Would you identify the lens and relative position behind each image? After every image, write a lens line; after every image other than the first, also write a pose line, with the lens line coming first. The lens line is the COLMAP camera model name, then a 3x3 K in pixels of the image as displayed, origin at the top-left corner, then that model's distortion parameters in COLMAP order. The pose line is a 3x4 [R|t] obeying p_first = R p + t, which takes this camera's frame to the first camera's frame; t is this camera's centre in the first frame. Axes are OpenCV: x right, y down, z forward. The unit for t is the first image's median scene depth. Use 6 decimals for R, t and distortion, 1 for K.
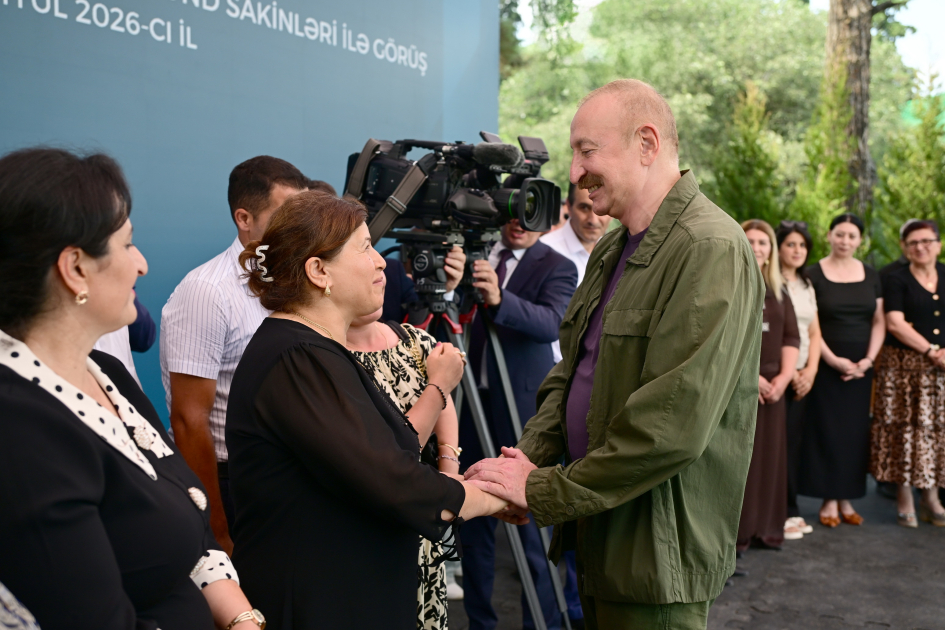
lens RADIAL K [[1103.3, 0, 472.5], [0, 1103.3, 315.0], [0, 0, 1]] dist [0.029293, 0.013026]
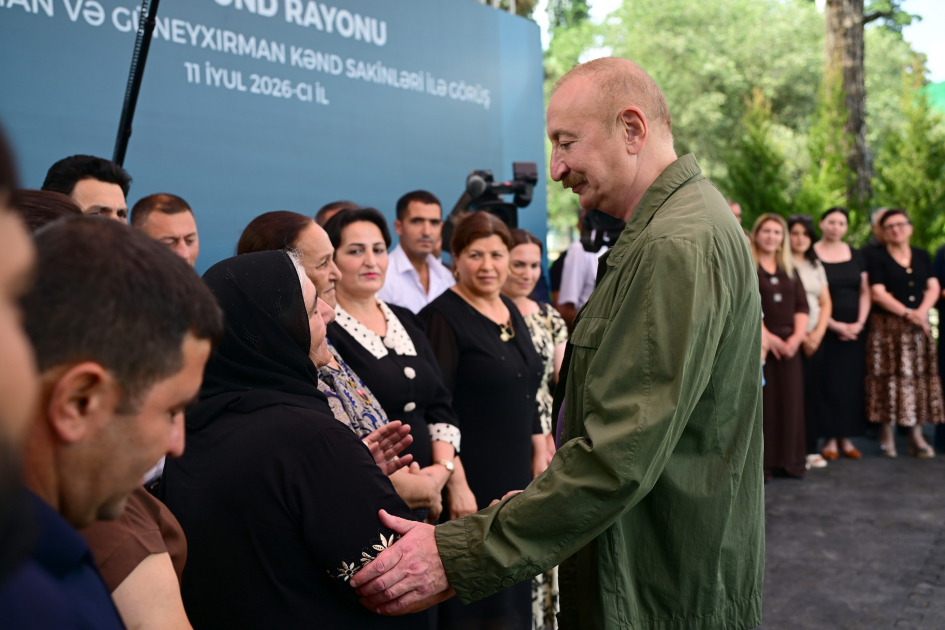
lens RADIAL K [[1112.5, 0, 472.2], [0, 1112.5, 297.7], [0, 0, 1]] dist [0.050455, 0.036015]
pose [[0.999132, -0.037899, -0.017287, -0.026395], [0.037639, 0.999177, -0.015117, 0.007830], [0.017846, 0.014453, 0.999736, -0.138238]]
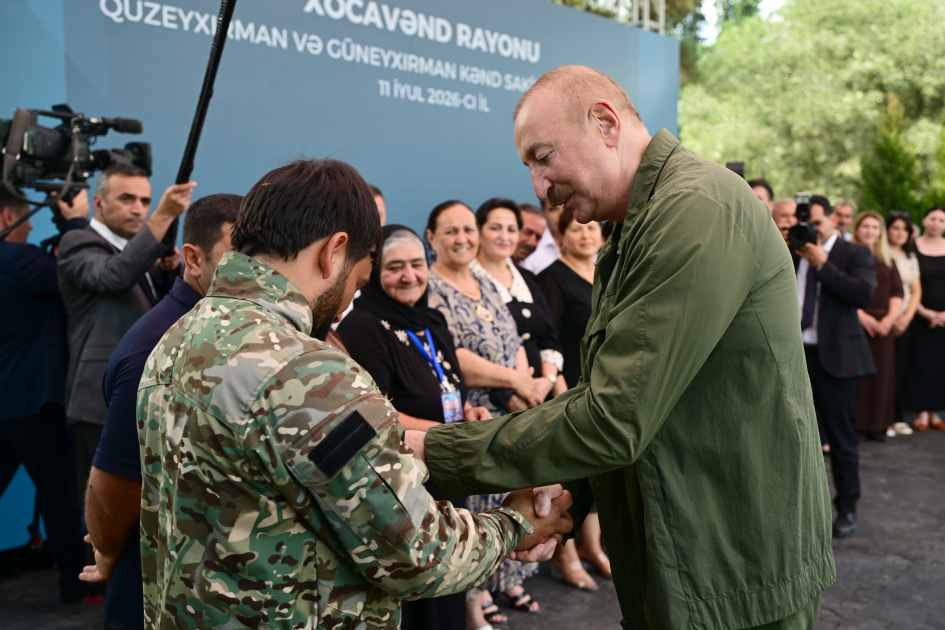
lens RADIAL K [[1103.3, 0, 472.5], [0, 1103.3, 315.0], [0, 0, 1]] dist [0.029293, 0.013026]
pose [[0.986396, 0.005519, -0.164293, -0.001639], [-0.003838, 0.999937, 0.010548, 0.018254], [0.164341, -0.009774, 0.986355, -0.257881]]
